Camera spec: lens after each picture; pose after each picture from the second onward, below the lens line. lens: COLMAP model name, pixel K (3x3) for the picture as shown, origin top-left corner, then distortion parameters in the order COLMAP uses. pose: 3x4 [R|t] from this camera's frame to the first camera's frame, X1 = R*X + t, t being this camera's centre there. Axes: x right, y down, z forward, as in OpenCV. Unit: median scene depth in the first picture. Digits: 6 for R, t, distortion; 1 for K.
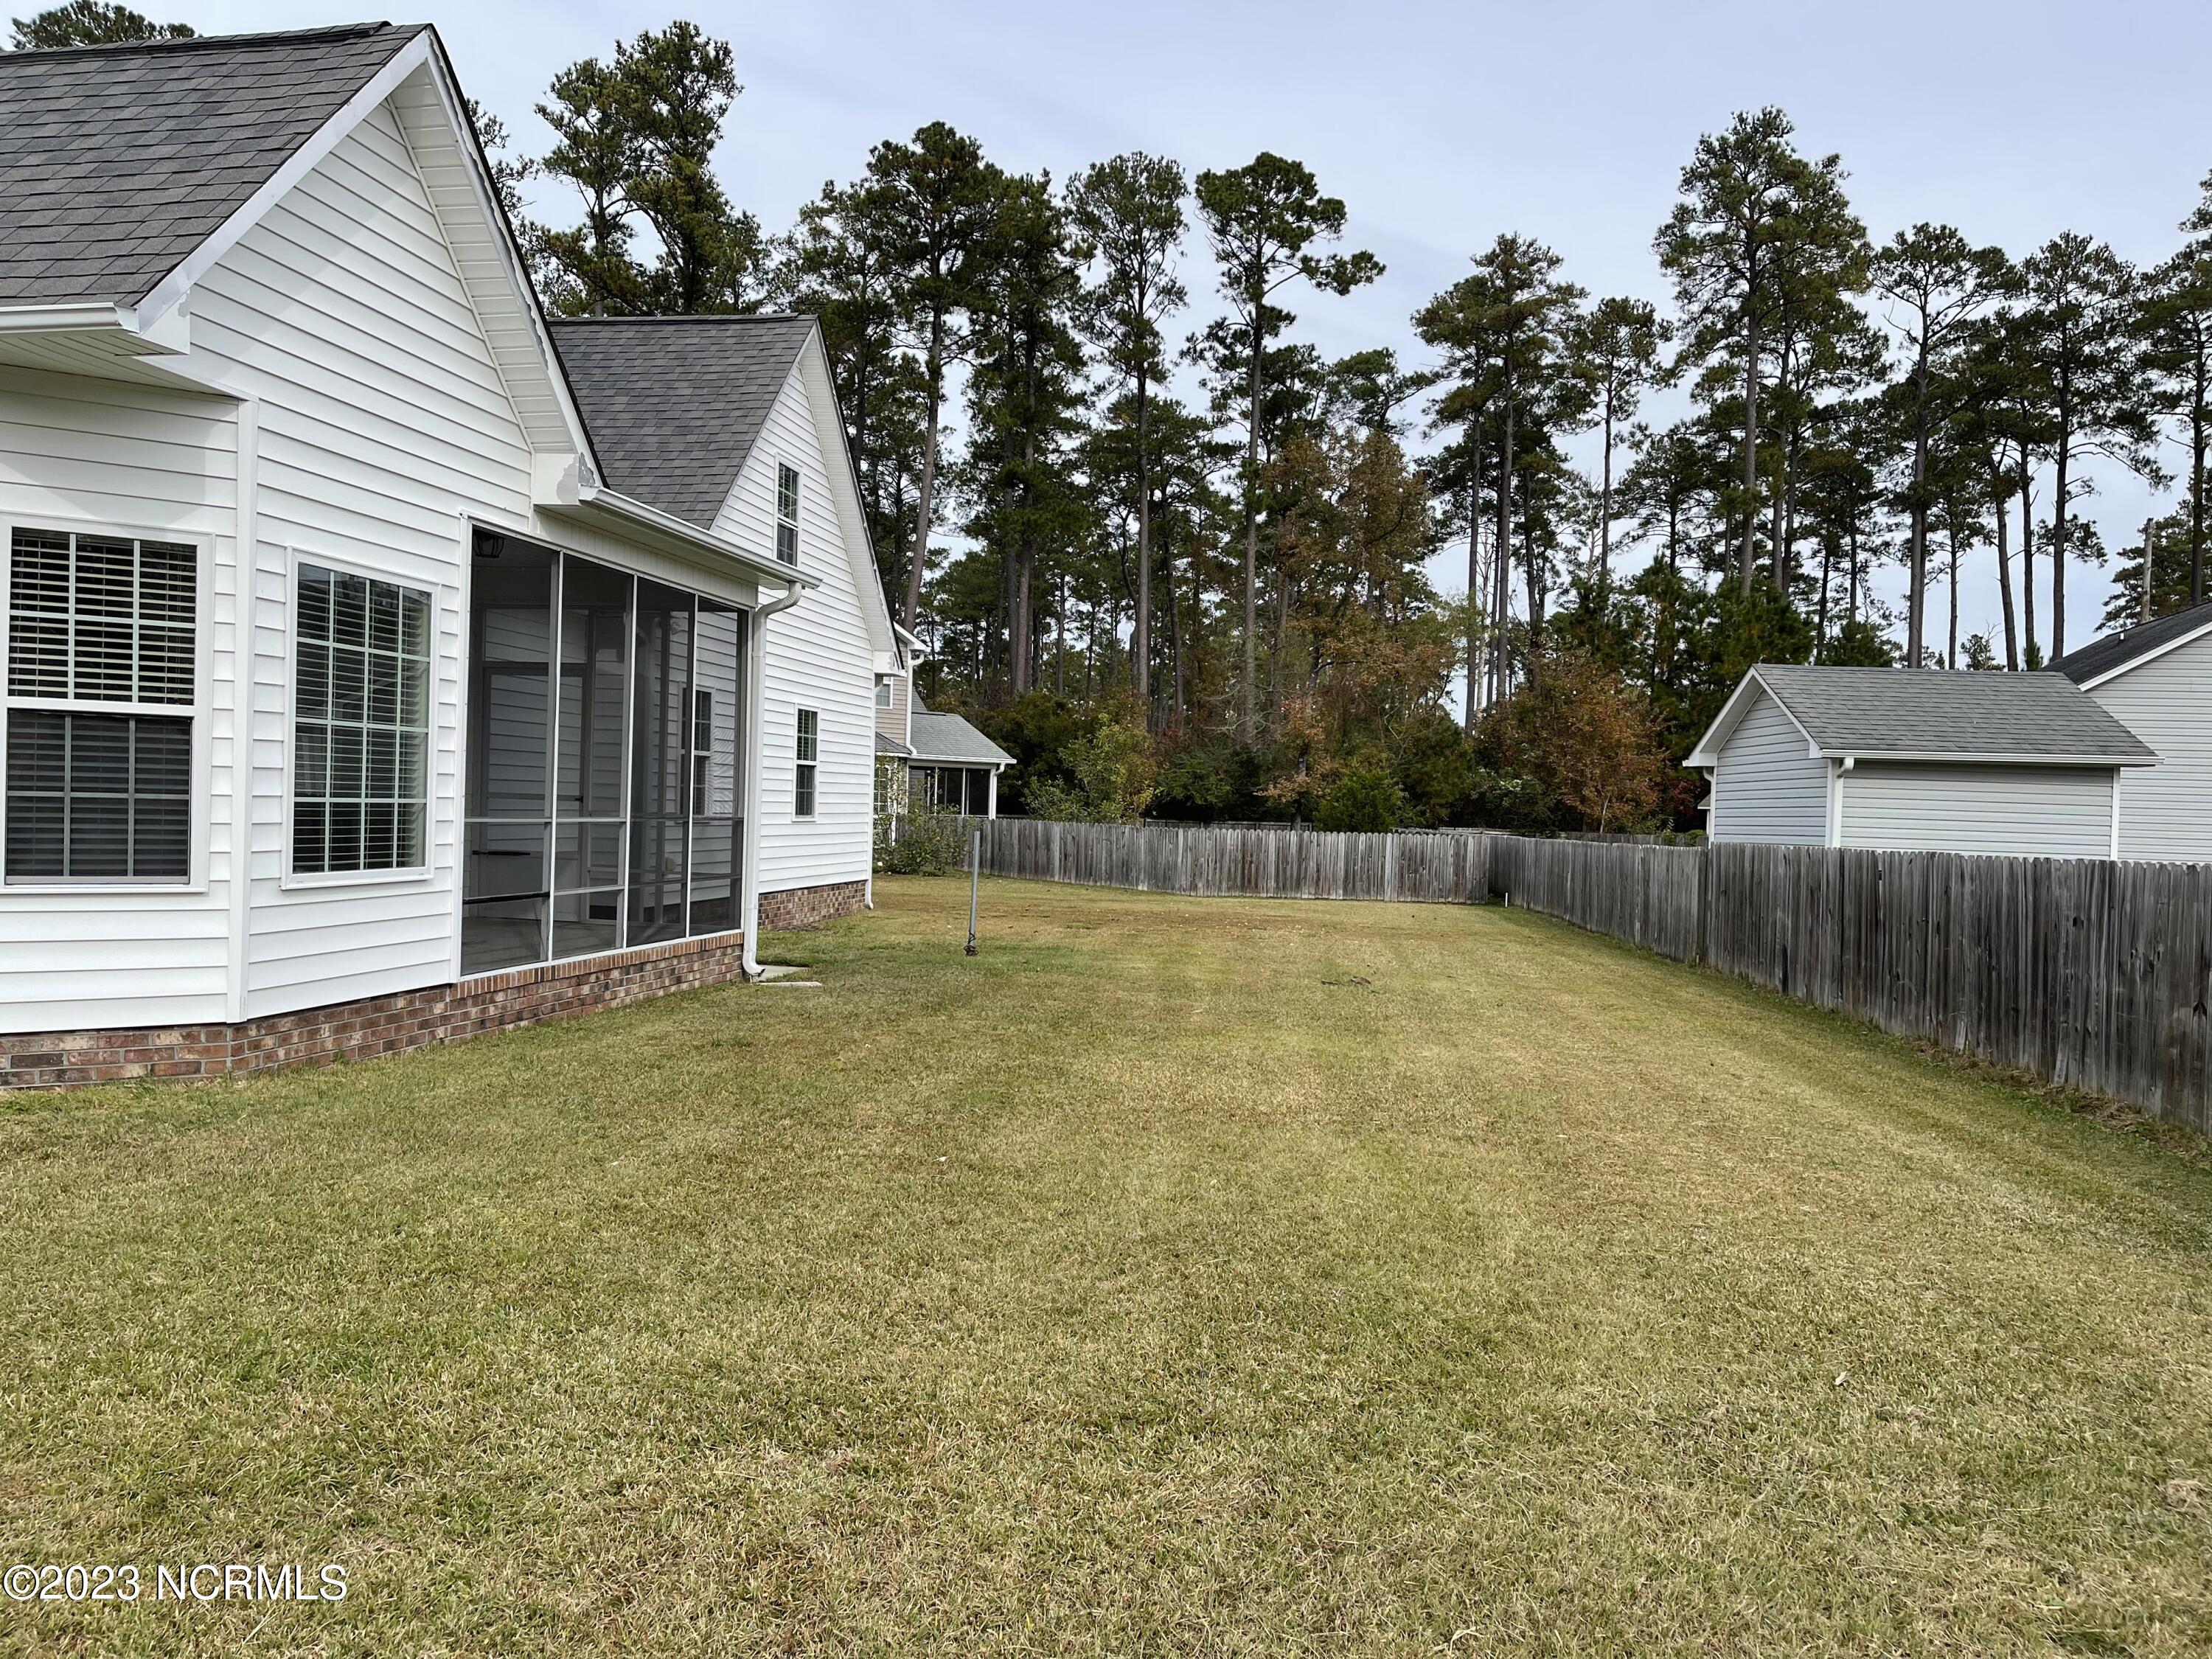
lens RADIAL K [[1662.6, 0, 1106.0], [0, 1662.6, 829.5], [0, 0, 1]] dist [0.080293, -0.095424]
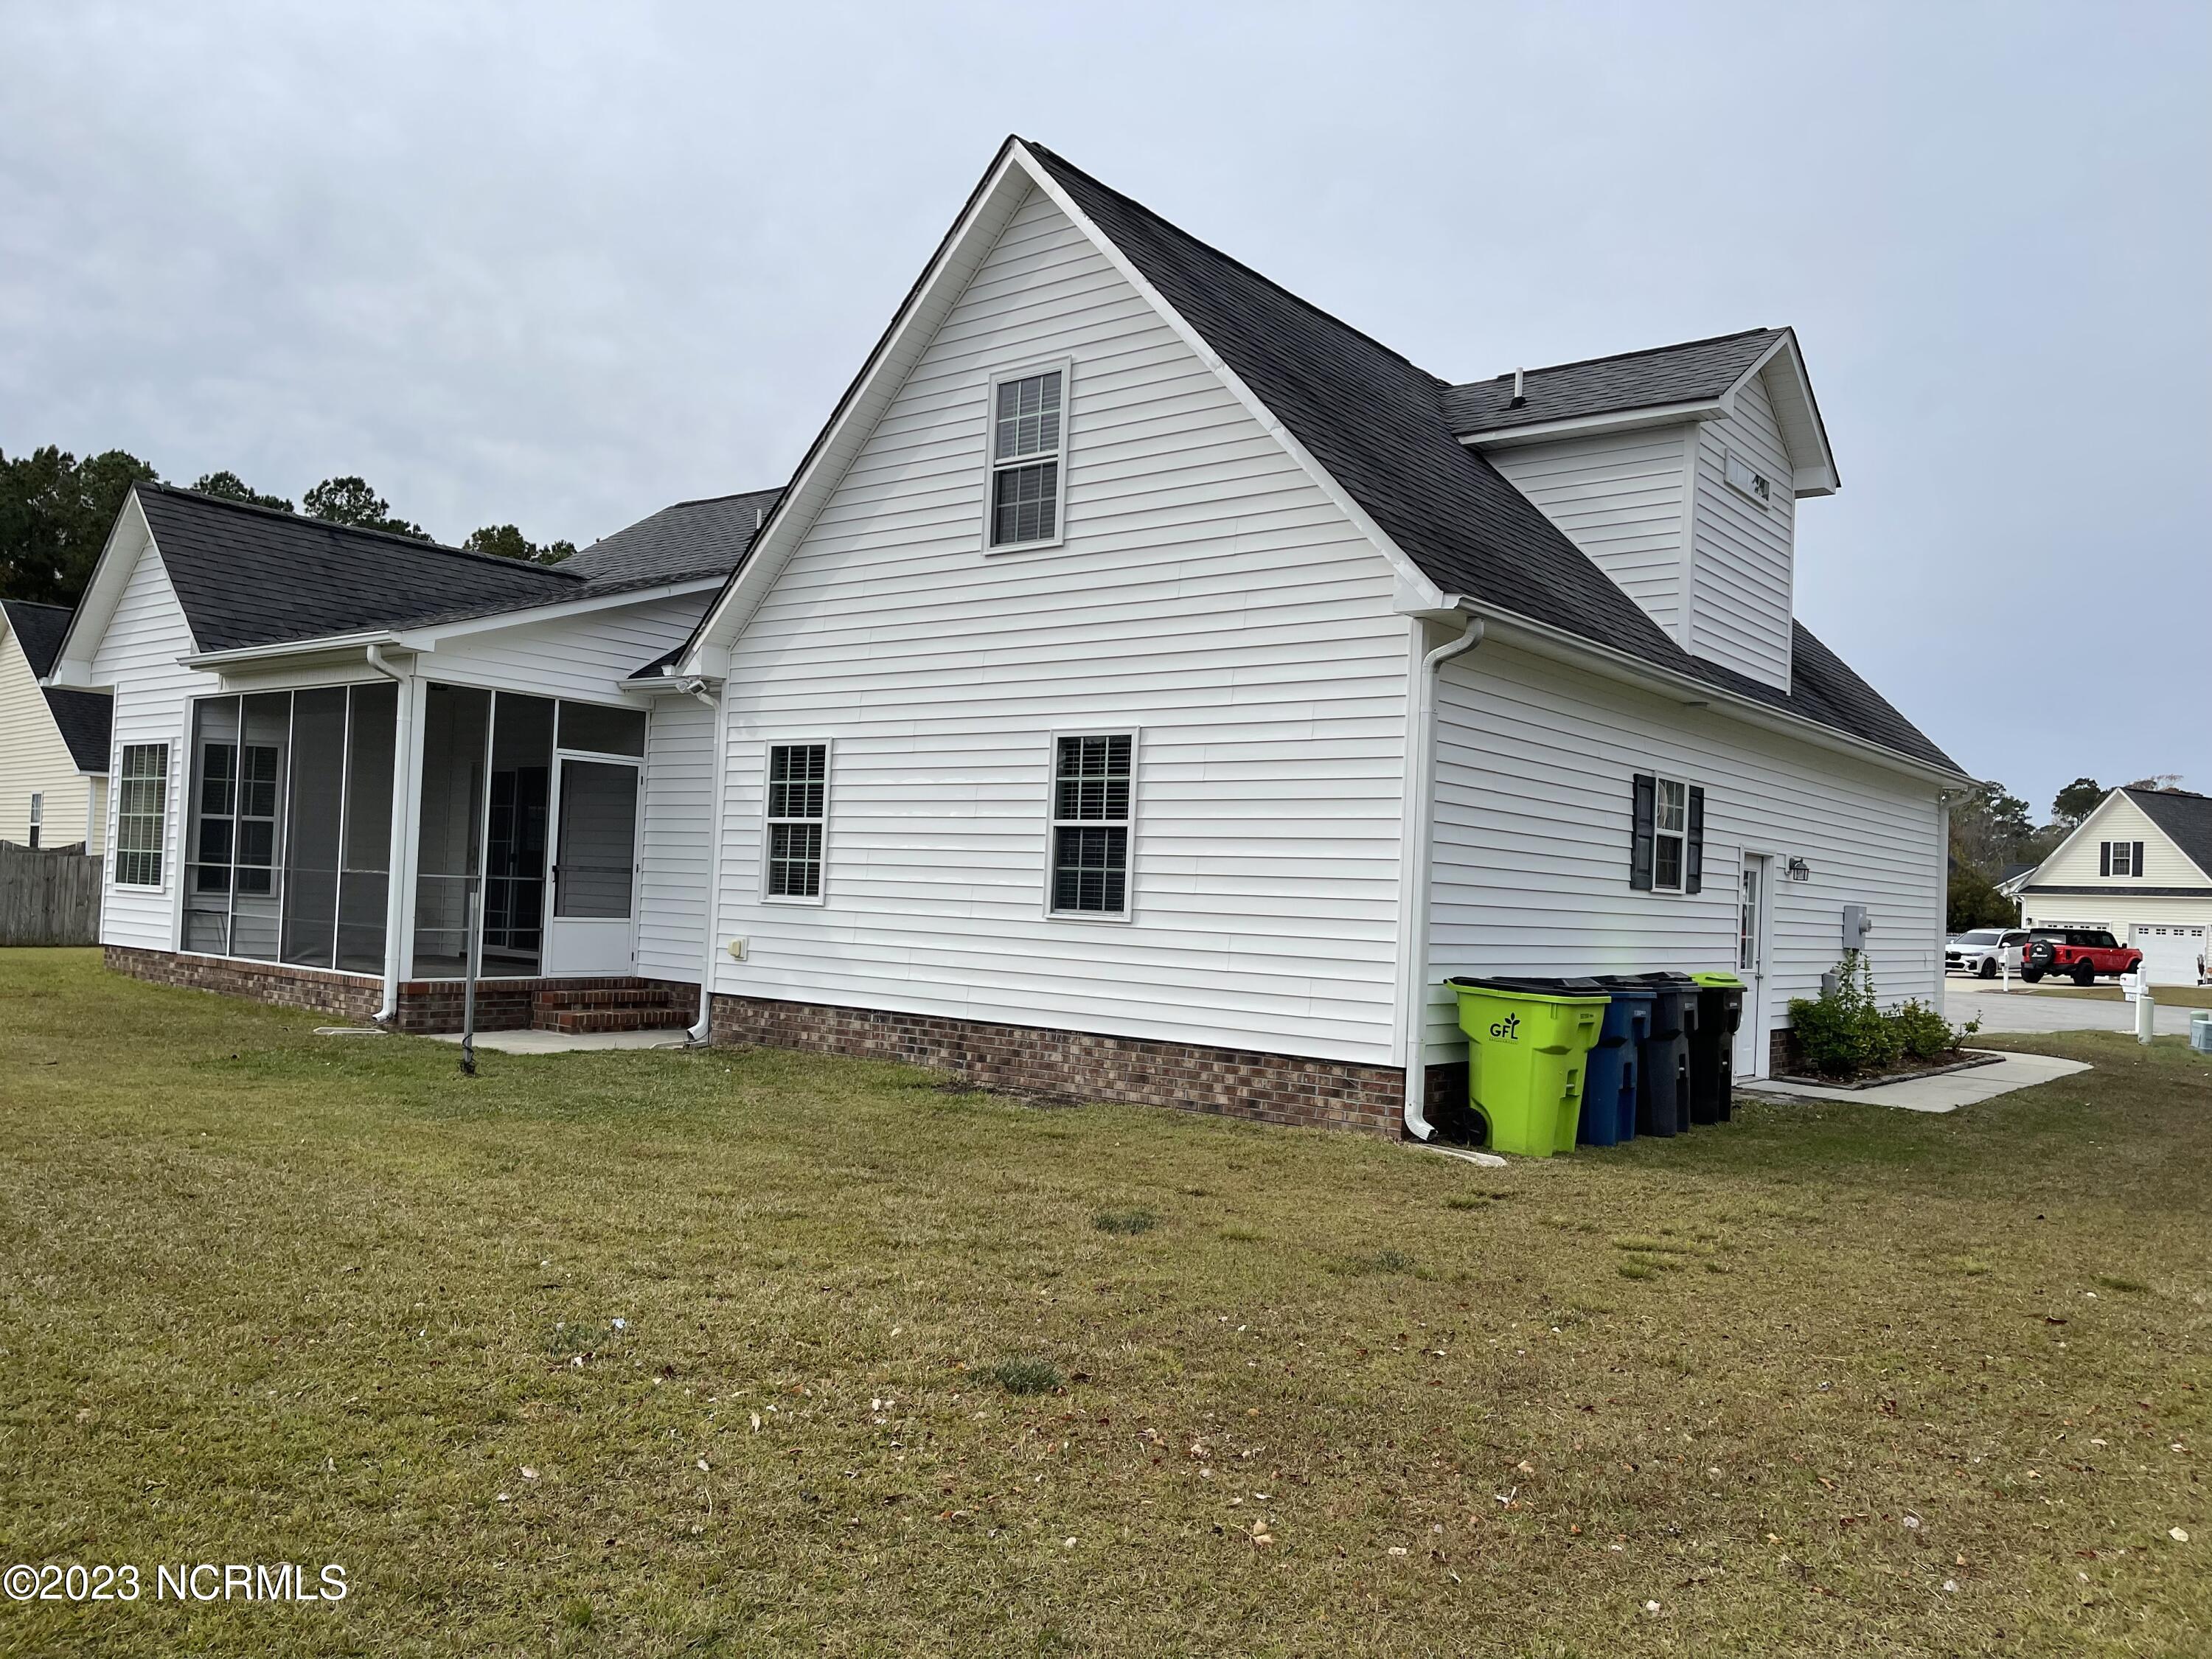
lens RADIAL K [[1662.6, 0, 1106.0], [0, 1662.6, 829.5], [0, 0, 1]] dist [0.080293, -0.095424]
pose [[-0.475398, -0.077781, -0.876326, 0.176980], [-0.067338, 0.996379, -0.051907, -0.003216], [0.877190, 0.034333, -0.478914, 0.661555]]
